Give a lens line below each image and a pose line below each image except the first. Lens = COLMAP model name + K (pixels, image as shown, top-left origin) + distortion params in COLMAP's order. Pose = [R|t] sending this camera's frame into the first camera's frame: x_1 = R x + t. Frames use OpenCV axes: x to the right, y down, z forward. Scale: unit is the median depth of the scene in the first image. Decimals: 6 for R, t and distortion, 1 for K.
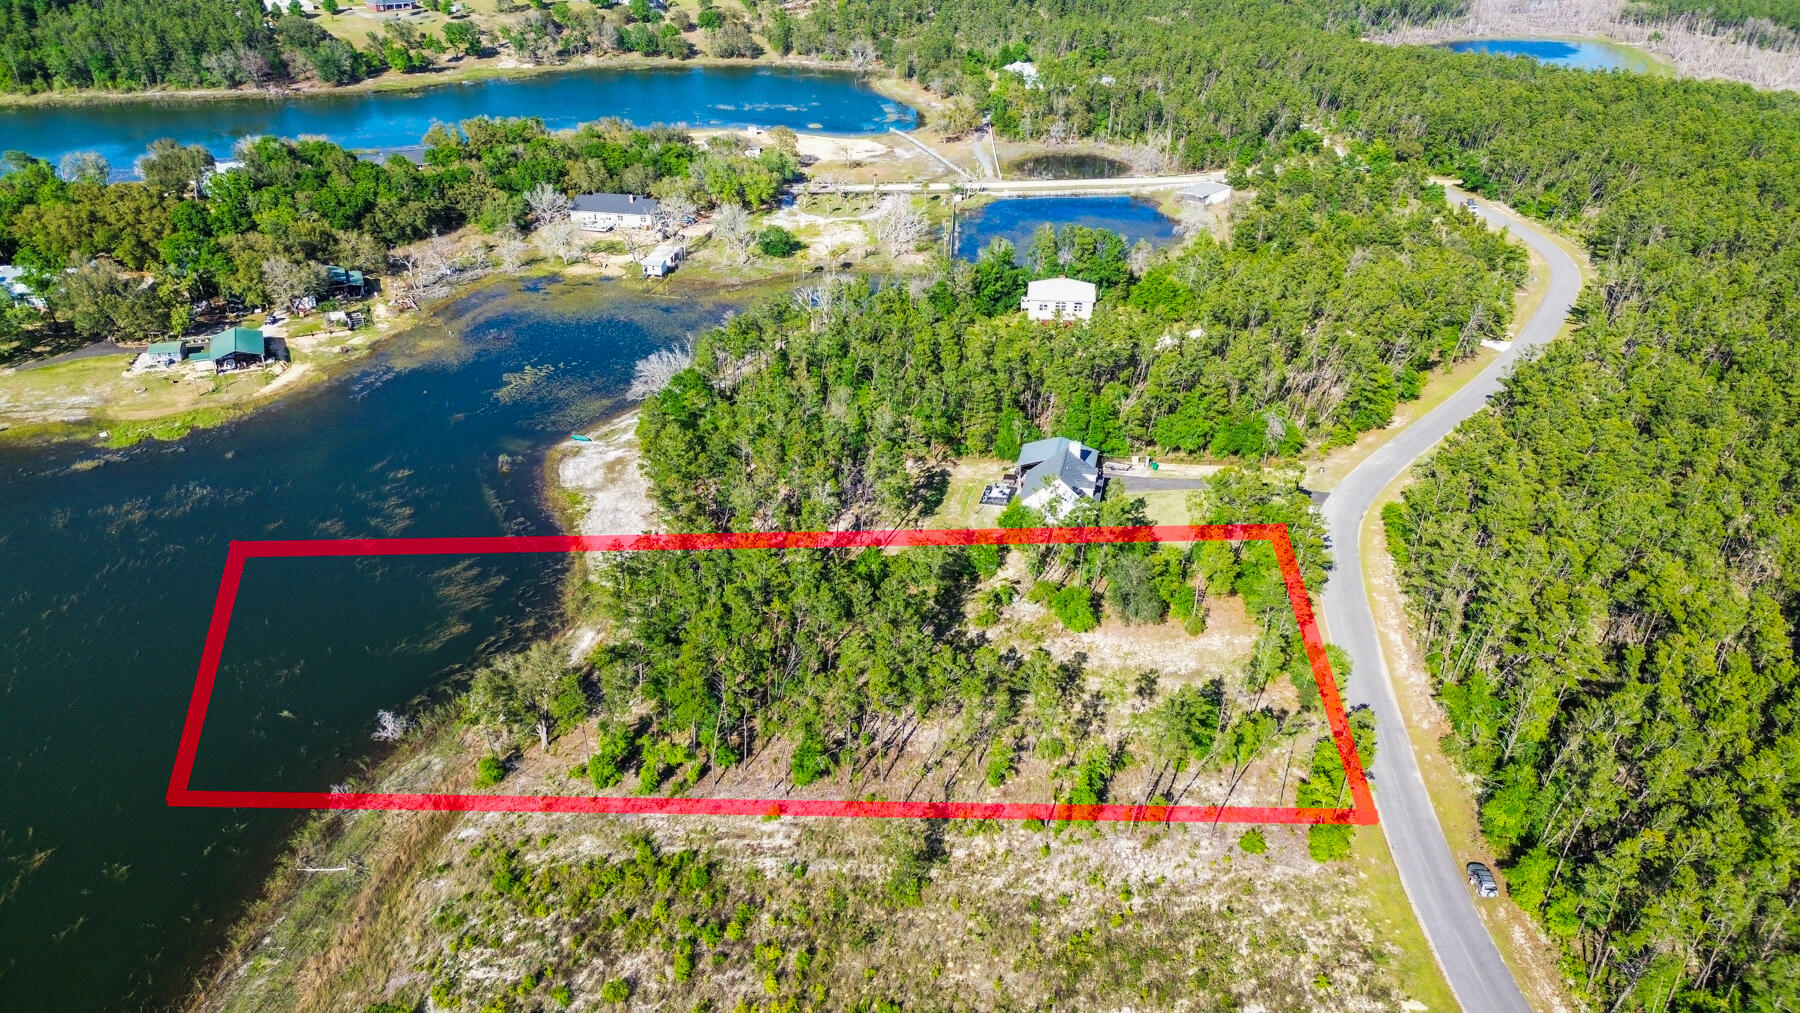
lens RADIAL K [[1264.9, 0, 902.6], [0, 1264.9, 506.4], [0, 0, 1]] dist [0.071062, -0.068271]
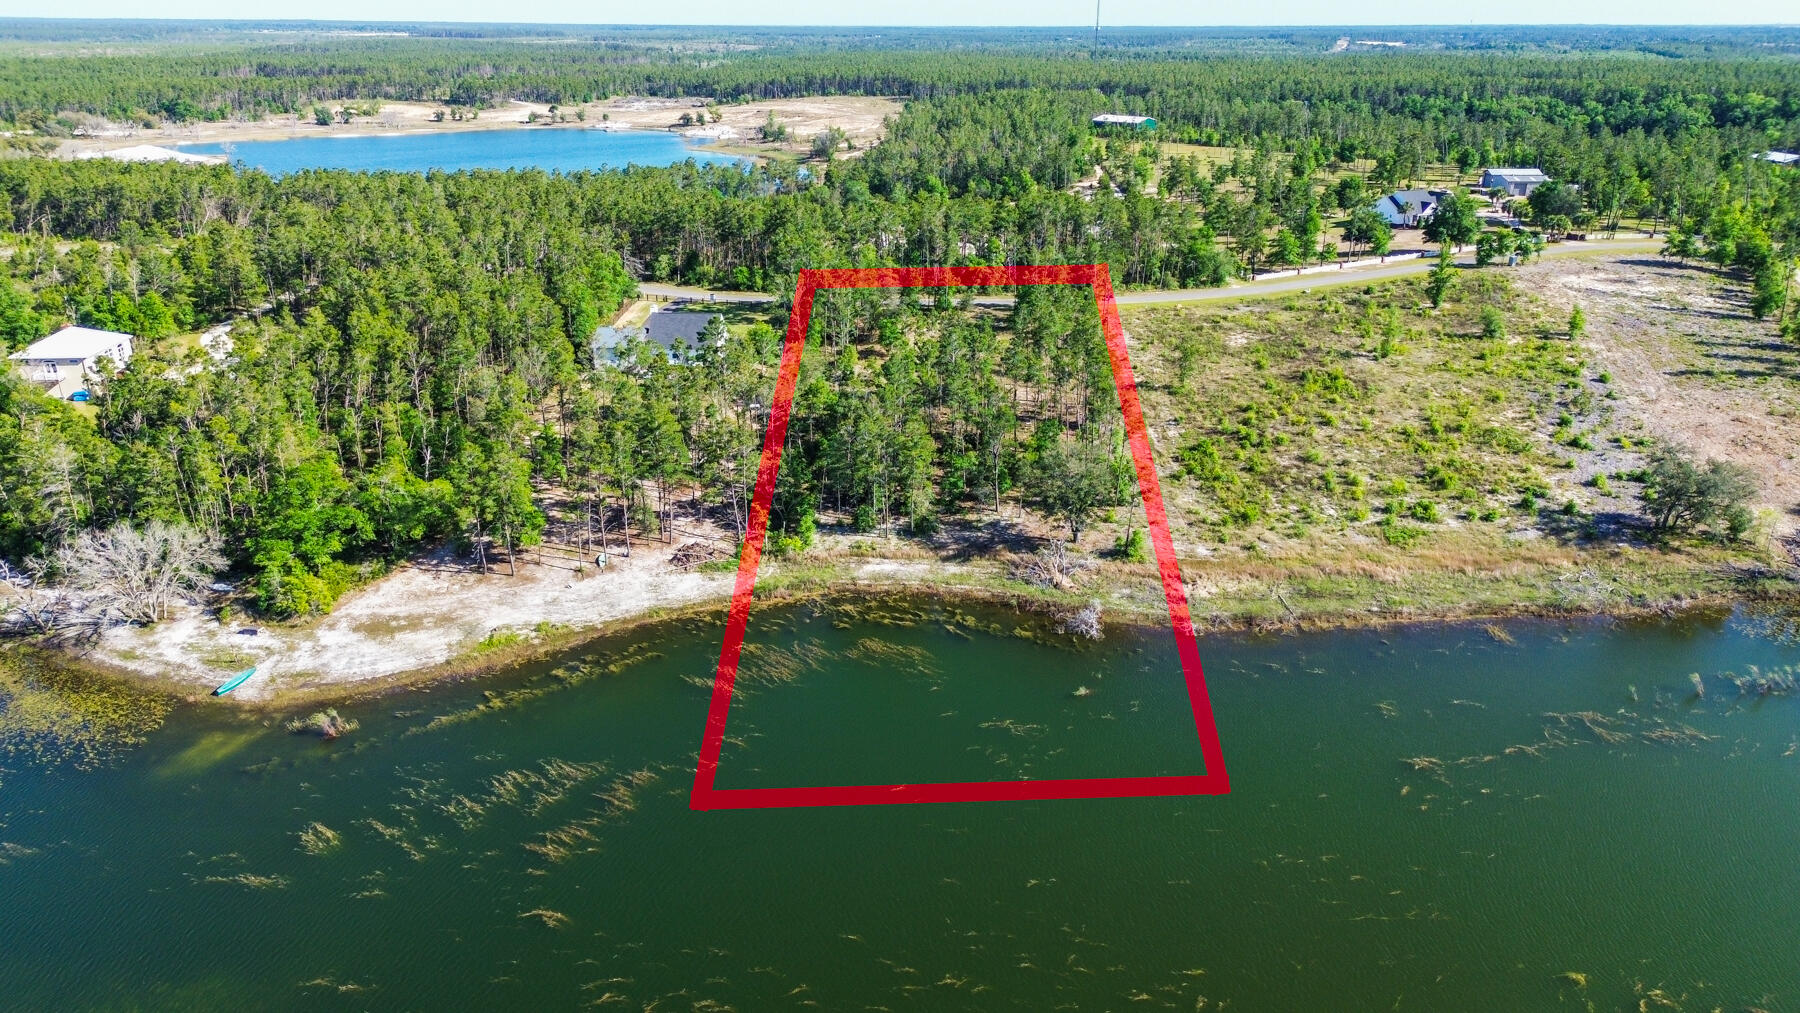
lens RADIAL K [[1266.4, 0, 902.4], [0, 1266.4, 510.6], [0, 0, 1]] dist [0.062069, -0.056584]
pose [[-0.178913, -0.356136, 0.917146, -1.391548], [0.453826, 0.797220, 0.398098, -0.357465], [-0.872944, 0.487450, 0.018990, 1.277594]]
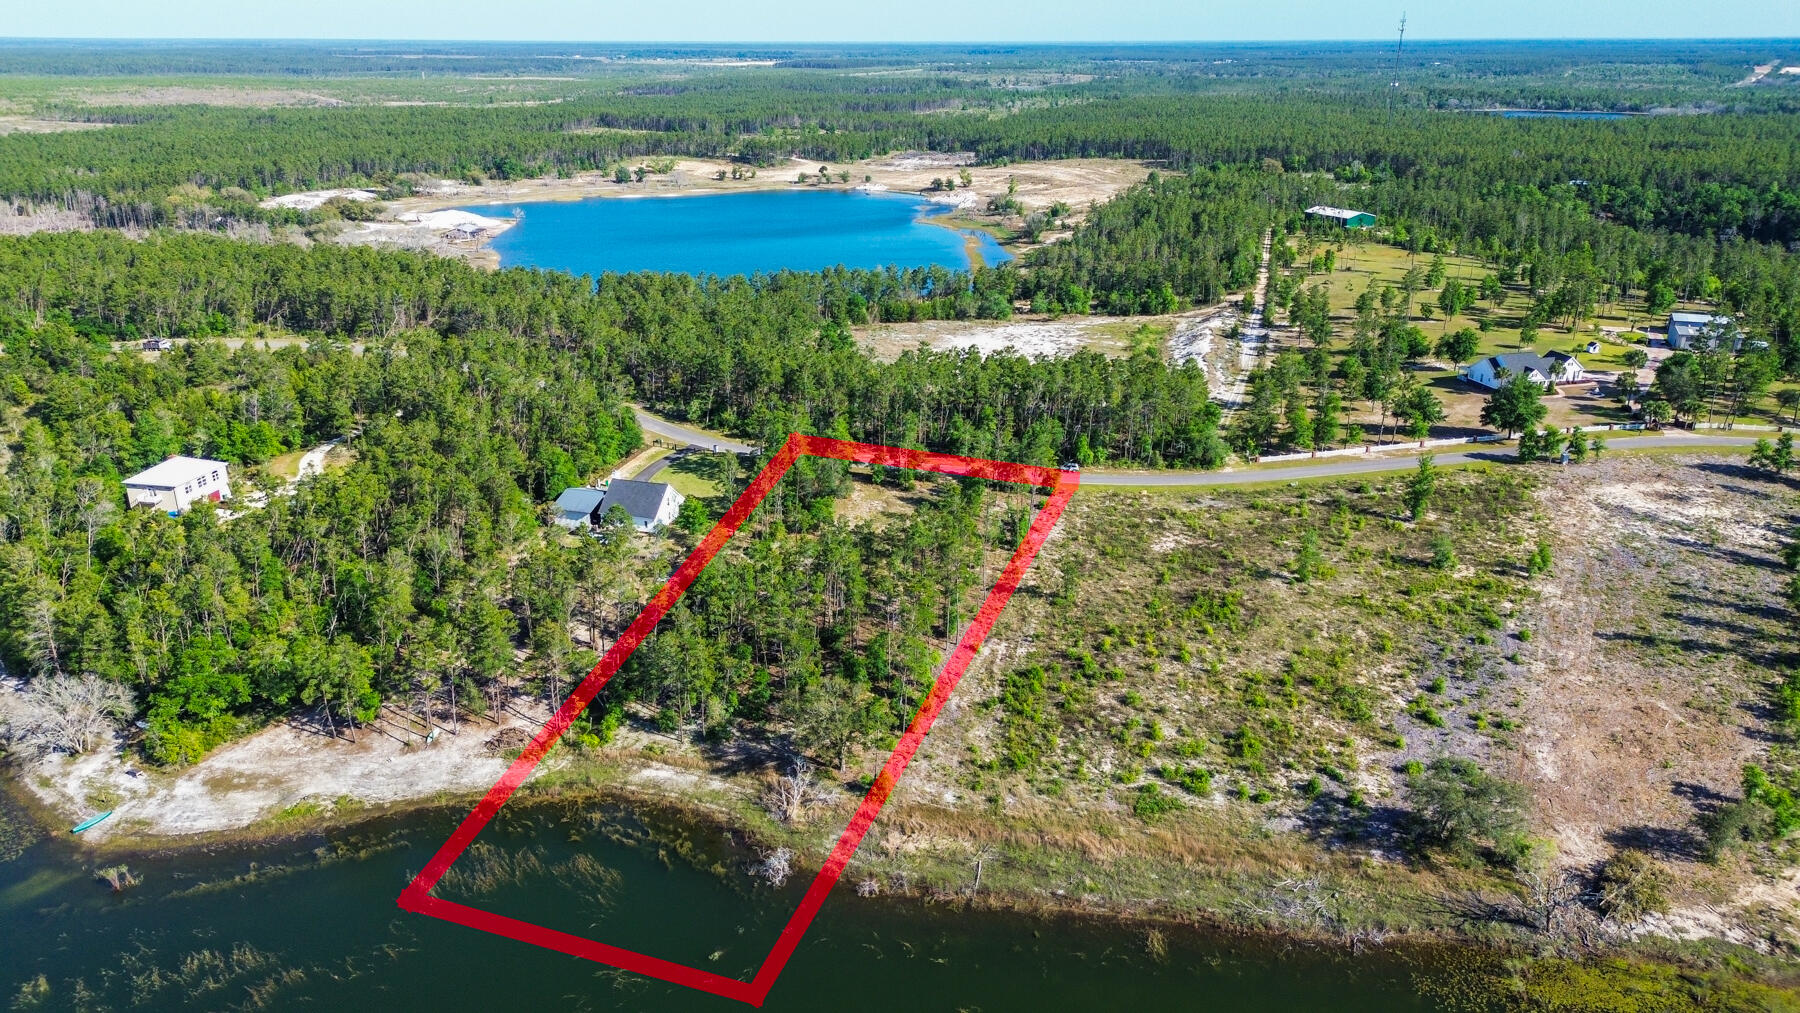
lens RADIAL K [[1264.9, 0, 902.6], [0, 1264.9, 506.4], [0, 0, 1]] dist [0.071062, -0.068271]
pose [[0.088802, -0.347715, 0.933386, -1.433413], [0.463544, 0.843853, 0.270259, -0.325165], [-0.881613, 0.408665, 0.236117, 0.701204]]
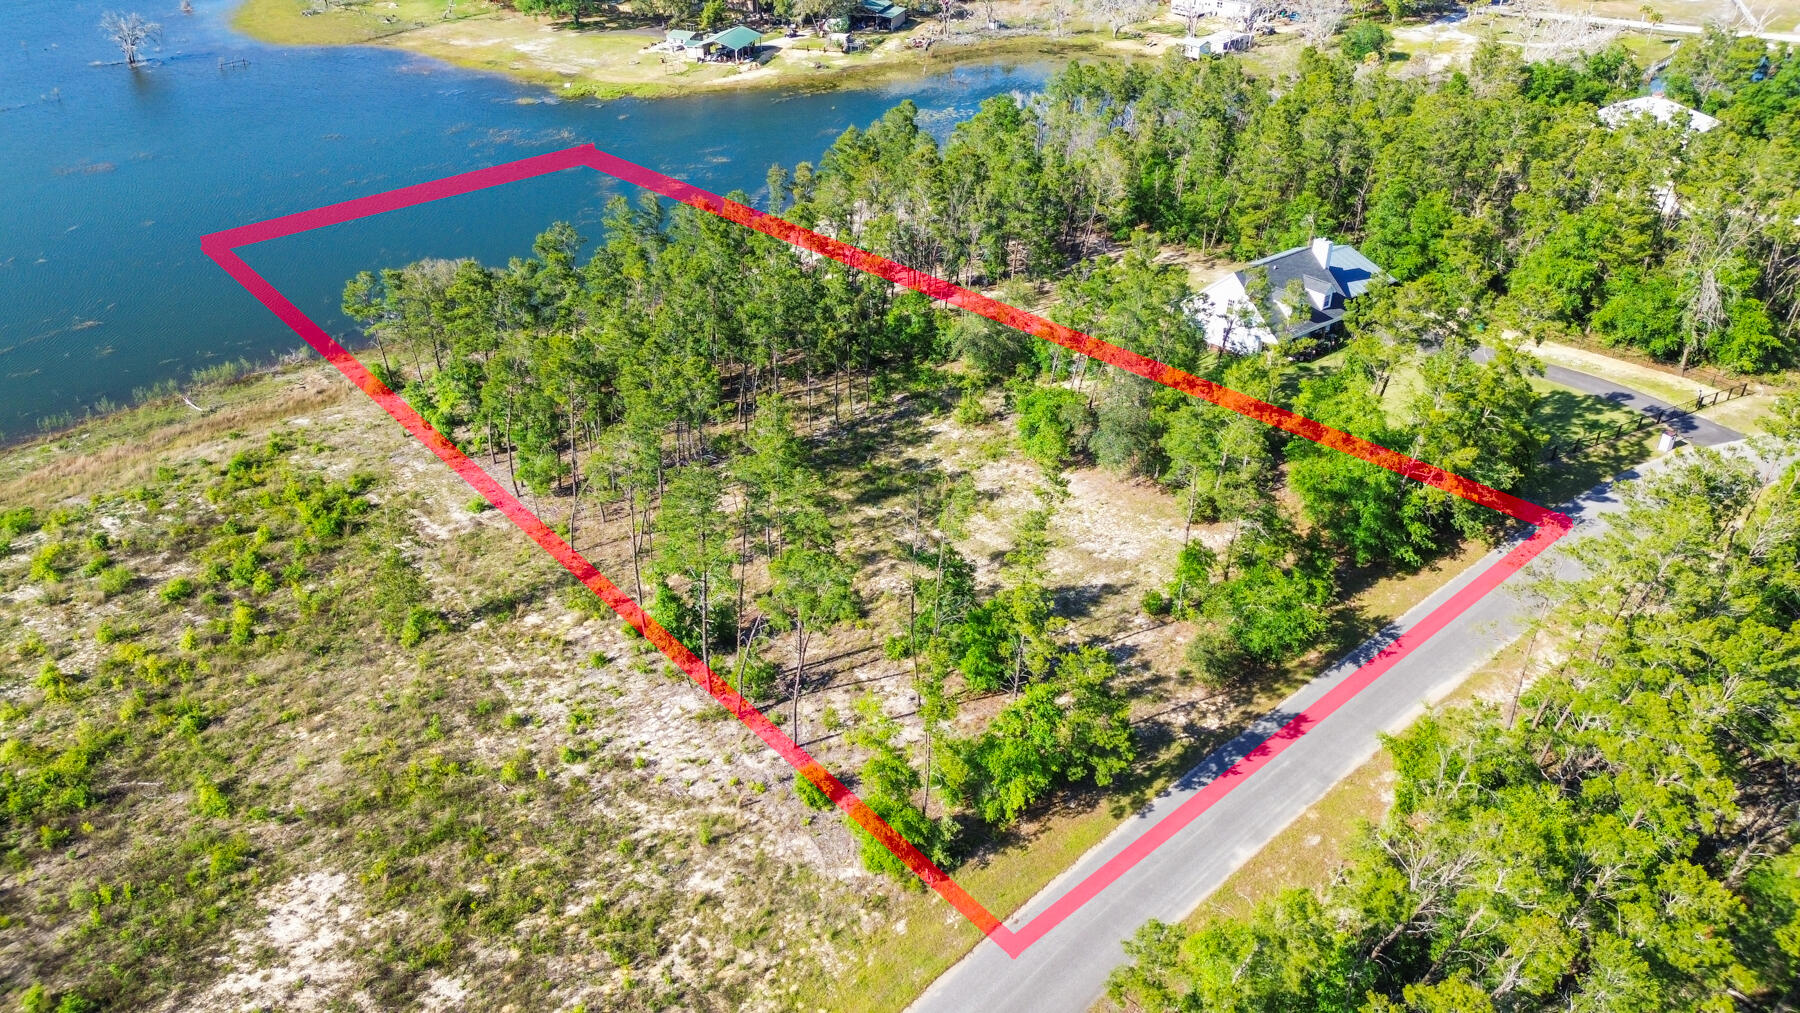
lens RADIAL K [[1264.9, 0, 902.6], [0, 1264.9, 506.4], [0, 0, 1]] dist [0.071062, -0.068271]
pose [[0.770918, 0.330829, -0.544277, 0.530367], [-0.295949, 0.942734, 0.153841, 0.052428], [0.564003, 0.042479, 0.824679, 0.537584]]
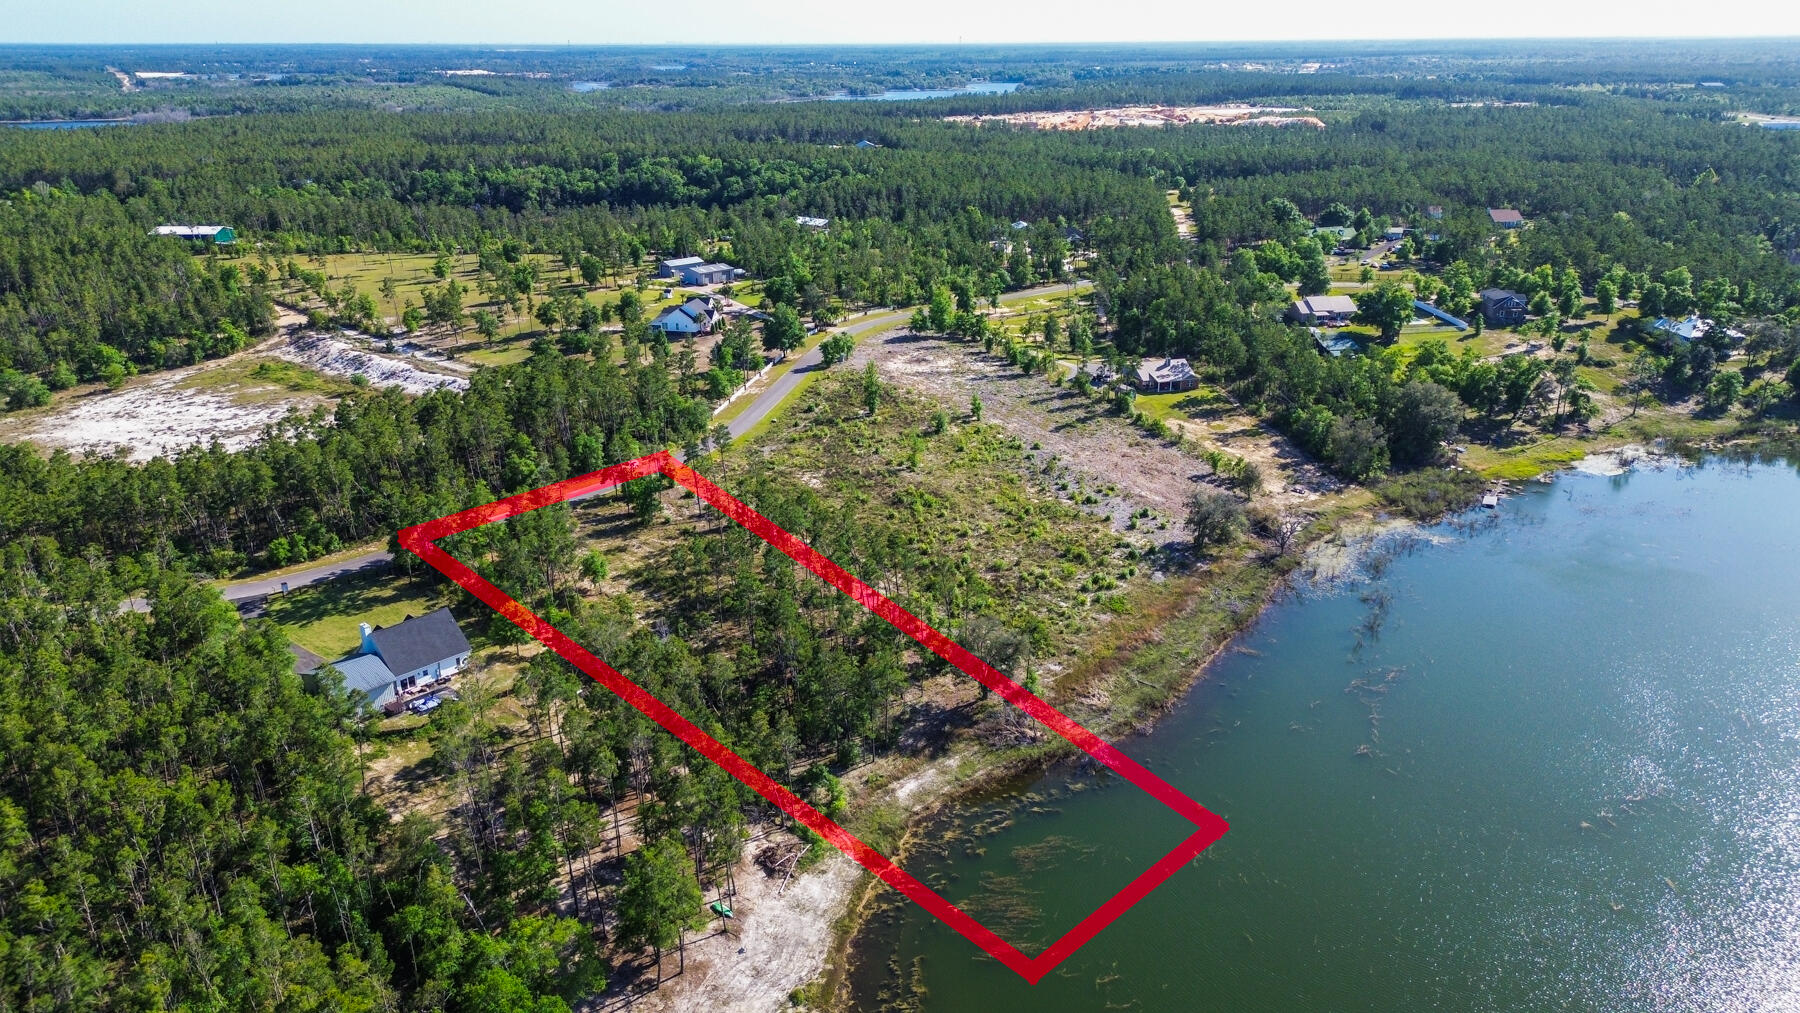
lens RADIAL K [[1264.9, 0, 902.6], [0, 1264.9, 506.4], [0, 0, 1]] dist [0.071062, -0.068271]
pose [[-0.867030, -0.171441, 0.467831, -0.879570], [0.232939, 0.690538, 0.684760, -0.933455], [-0.440452, 0.702684, -0.558782, 1.859902]]
